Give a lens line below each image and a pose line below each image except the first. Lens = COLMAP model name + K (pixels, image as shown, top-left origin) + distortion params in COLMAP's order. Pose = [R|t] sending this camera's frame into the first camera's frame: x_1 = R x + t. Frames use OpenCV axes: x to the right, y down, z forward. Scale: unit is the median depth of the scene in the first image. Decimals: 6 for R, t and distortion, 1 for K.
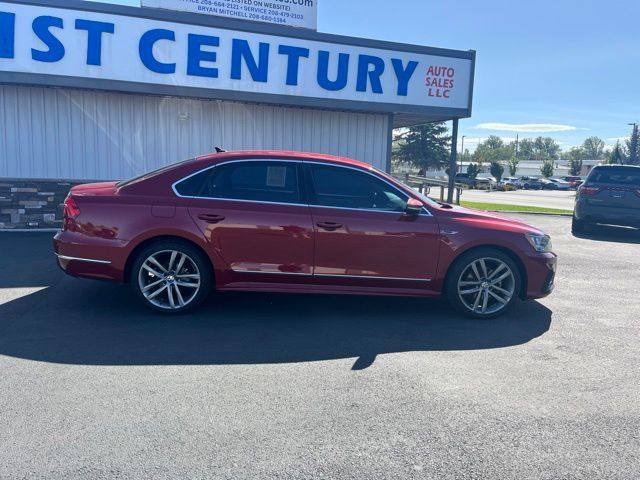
lens RADIAL K [[481.6, 0, 318.2], [0, 481.6, 237.5], [0, 0, 1]] dist [0.062566, -0.074951]
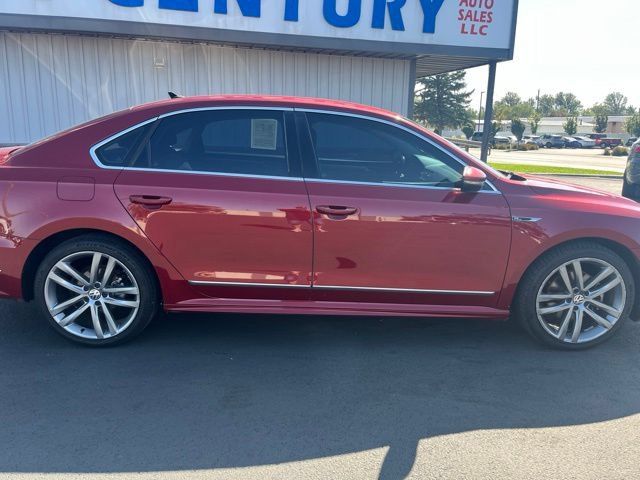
lens RADIAL K [[481.6, 0, 312.7], [0, 481.6, 238.9], [0, 0, 1]] dist [0.062566, -0.074951]
pose [[0.999376, -0.006601, -0.034698, 0.006672], [0.009350, 0.996778, 0.079665, -0.019259], [0.034060, -0.079940, 0.996218, 0.179409]]
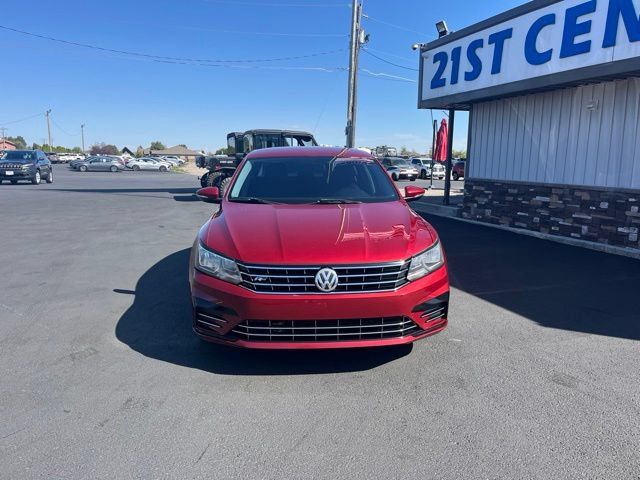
lens RADIAL K [[481.6, 0, 315.2], [0, 481.6, 238.8], [0, 0, 1]] dist [0.062566, -0.074951]
pose [[-0.006068, 0.134457, -0.990901, 0.610670], [-0.145453, 0.980262, 0.133904, -0.075836], [0.989347, 0.144942, 0.013609, 0.597840]]
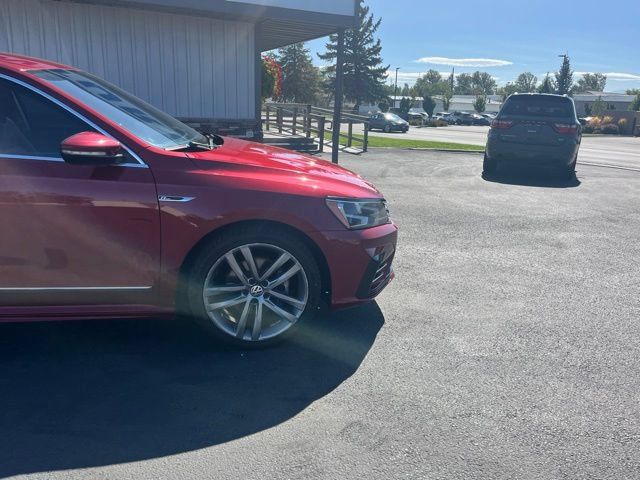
lens RADIAL K [[481.6, 0, 312.3], [0, 481.6, 237.5], [0, 0, 1]] dist [0.062566, -0.074951]
pose [[0.994195, -0.024924, 0.104667, 0.181508], [0.011341, 0.991656, 0.128414, -0.017459], [-0.106994, -0.126481, 0.986182, 0.233473]]
